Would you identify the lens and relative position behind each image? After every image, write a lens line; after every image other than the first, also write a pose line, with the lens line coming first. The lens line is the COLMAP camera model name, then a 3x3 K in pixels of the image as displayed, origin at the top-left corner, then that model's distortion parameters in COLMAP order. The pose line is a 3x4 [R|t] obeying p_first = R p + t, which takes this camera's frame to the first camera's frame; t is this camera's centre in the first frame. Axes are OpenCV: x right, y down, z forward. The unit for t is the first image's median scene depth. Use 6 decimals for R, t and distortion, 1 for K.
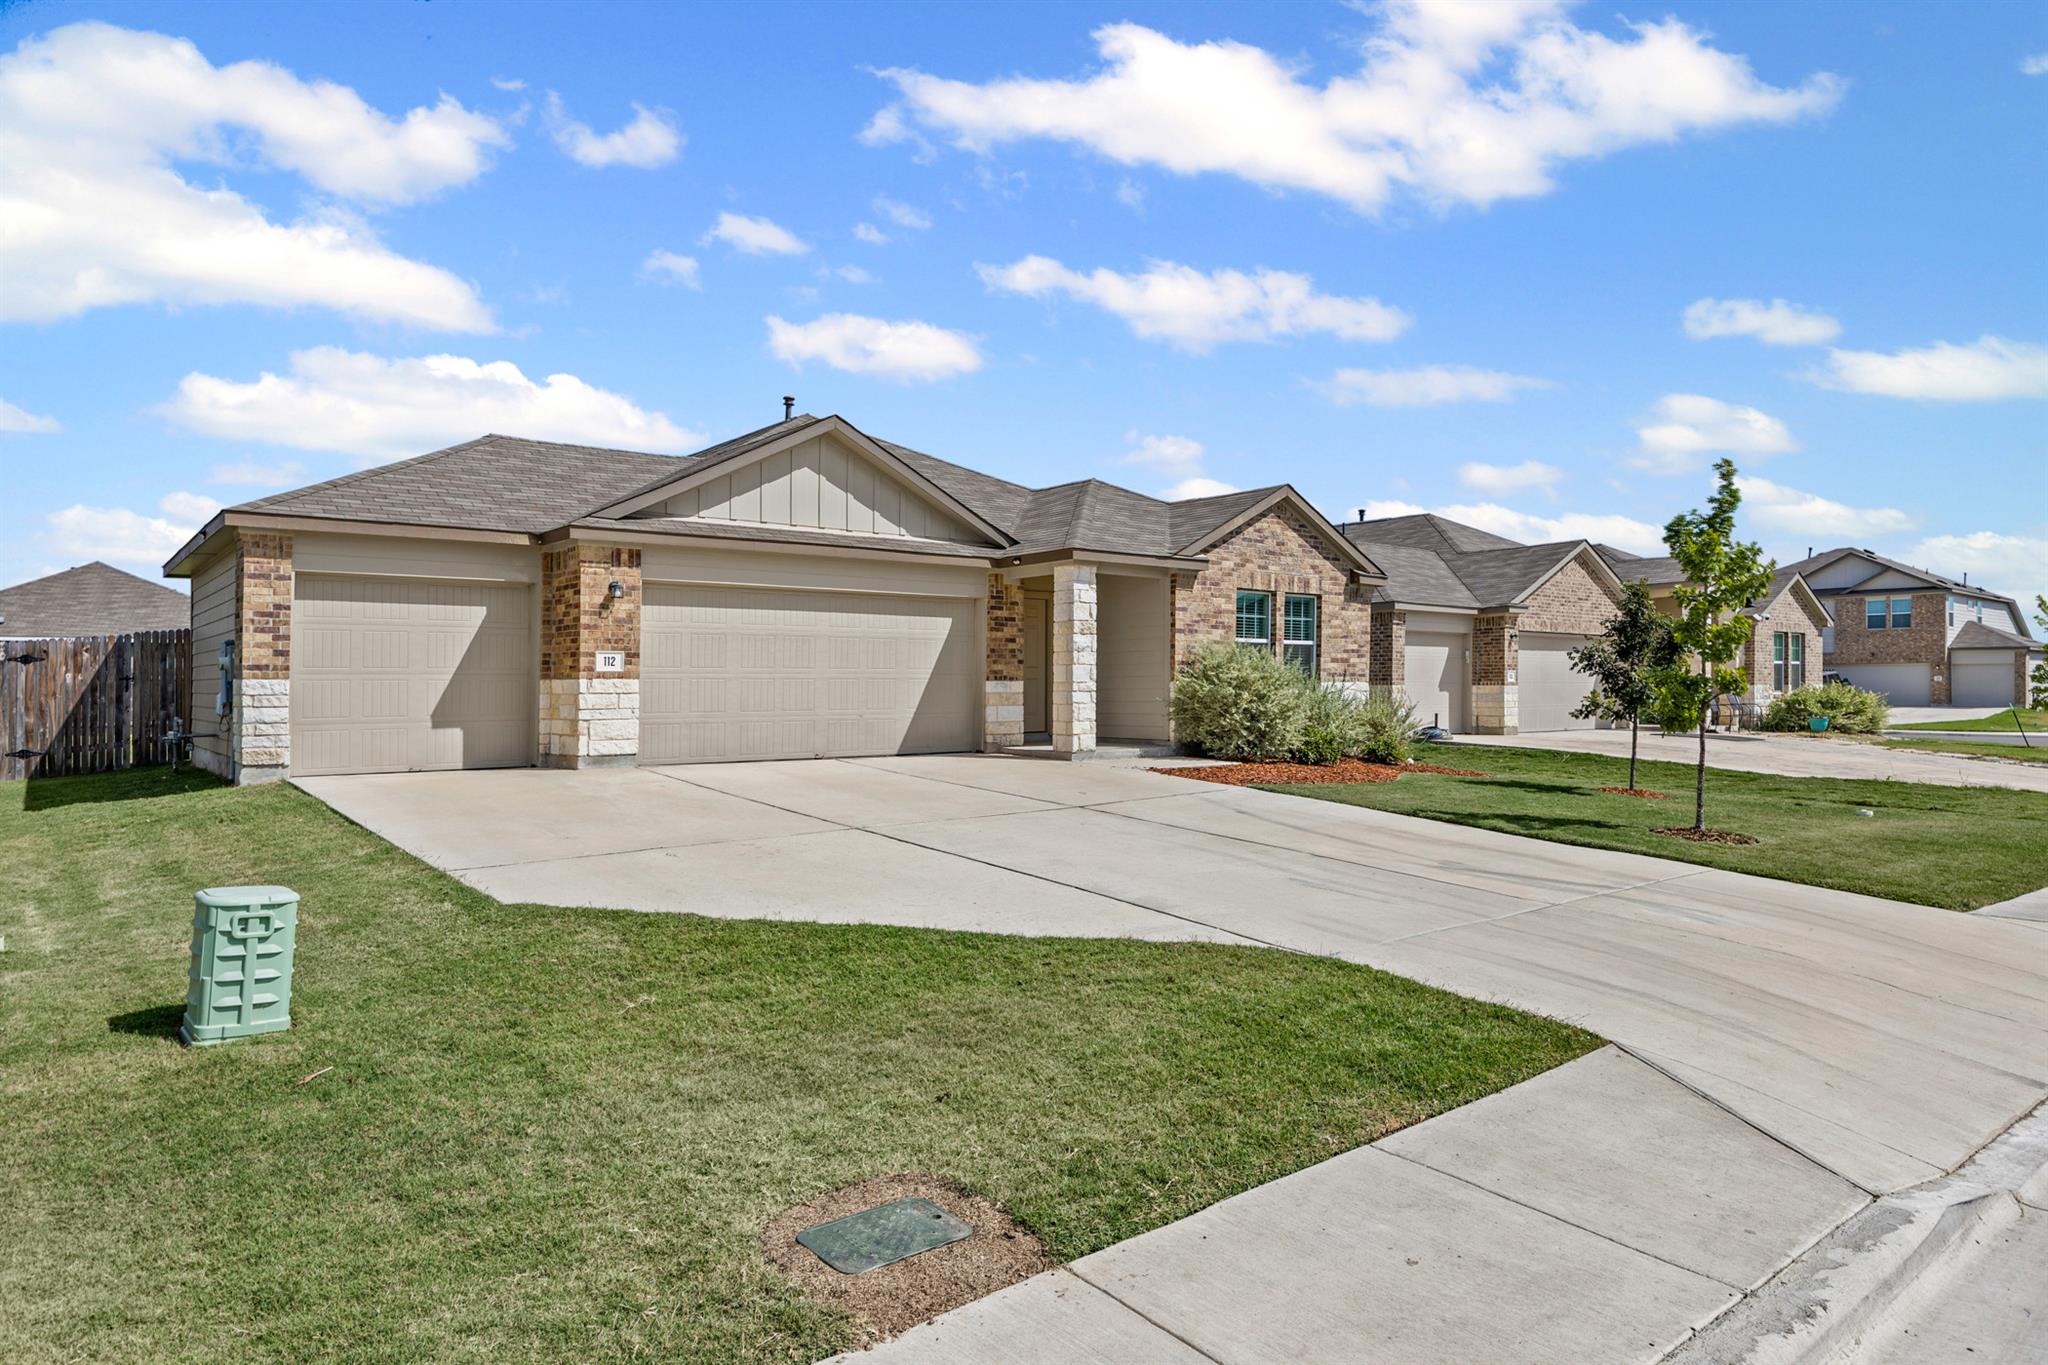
lens RADIAL K [[1205.1, 0, 1024.0], [0, 1205.1, 682.5], [0, 0, 1]] dist [-0.003709, -0.000141]
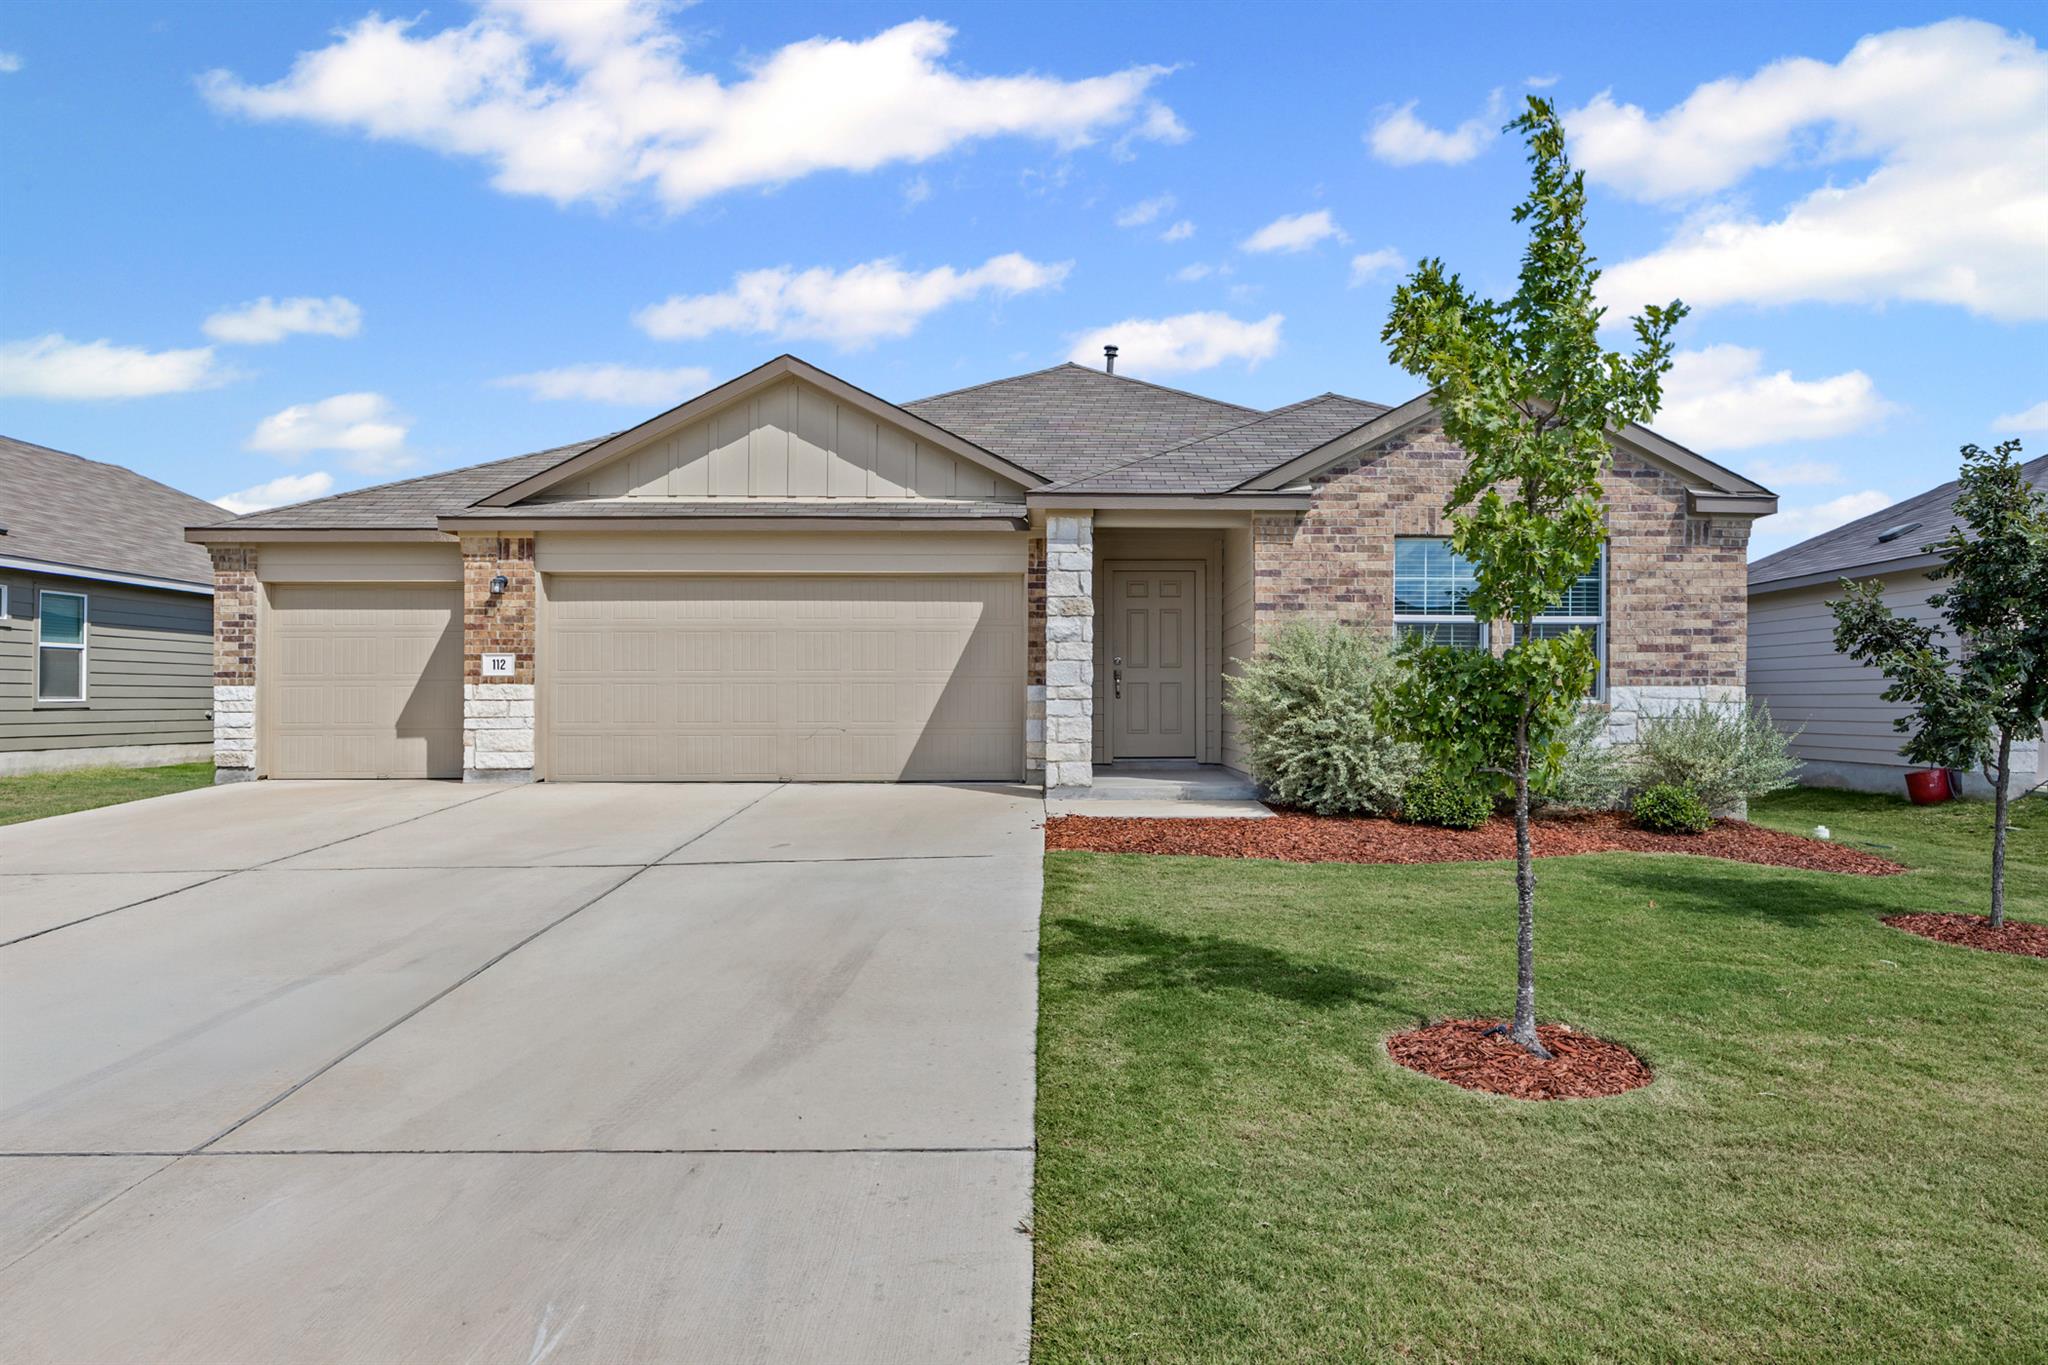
lens RADIAL K [[1329.6, 0, 1024.0], [0, 1329.6, 682.5], [0, 0, 1]] dist [-0.001549, -0.001076]
pose [[0.800703, -0.006581, -0.599026, 0.560747], [0.000617, 0.999948, -0.010161, 0.006158], [0.599061, 0.007766, 0.800665, 0.434864]]
